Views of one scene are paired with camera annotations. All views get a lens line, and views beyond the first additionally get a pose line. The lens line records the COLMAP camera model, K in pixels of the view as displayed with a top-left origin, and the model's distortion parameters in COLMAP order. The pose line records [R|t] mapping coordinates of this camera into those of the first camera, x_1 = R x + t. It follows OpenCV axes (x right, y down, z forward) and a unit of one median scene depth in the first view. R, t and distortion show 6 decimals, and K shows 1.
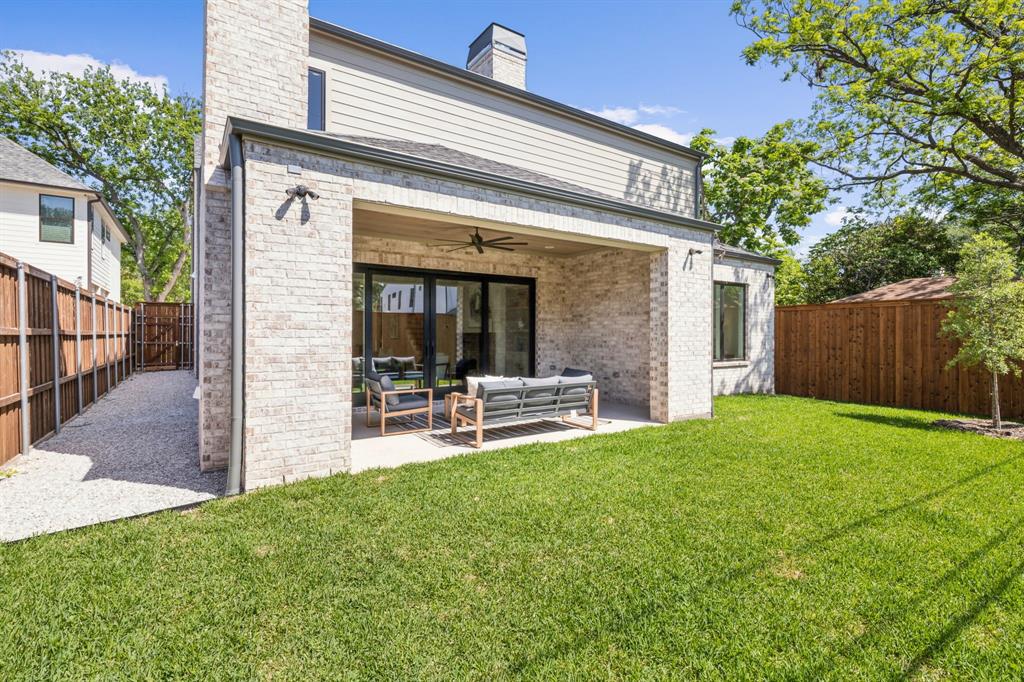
lens RADIAL K [[476.8, 0, 516.4], [0, 476.8, 332.9], [0, 0, 1]] dist [0.002168, -0.000227]
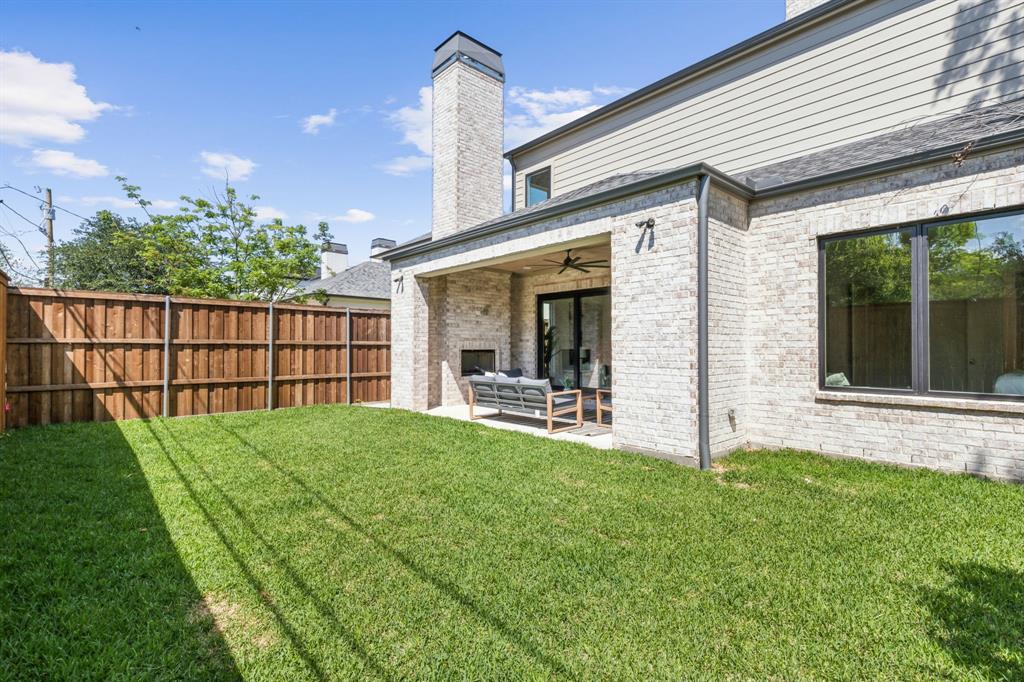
lens RADIAL K [[476.8, 0, 517.4], [0, 476.8, 346.9], [0, 0, 1]] dist [0.002168, -0.000227]
pose [[0.145263, -0.006077, -0.989374, 1.060676], [0.001043, 0.999982, -0.005989, 0.021266], [0.989393, -0.000162, 0.145267, 0.702479]]
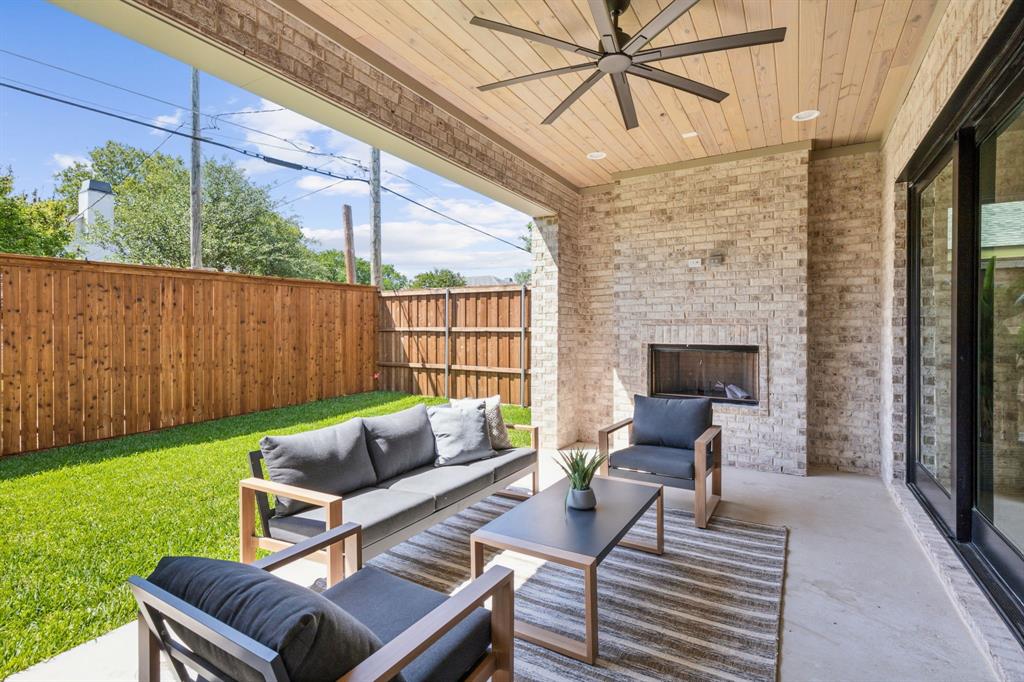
lens RADIAL K [[476.8, 0, 513.2], [0, 476.8, 337.2], [0, 0, 1]] dist [0.002168, -0.000227]
pose [[-0.905504, -0.000408, -0.424337, 0.435473], [-0.005530, 0.999926, 0.010838, 0.010524], [0.424302, 0.012160, -0.905439, 1.085618]]
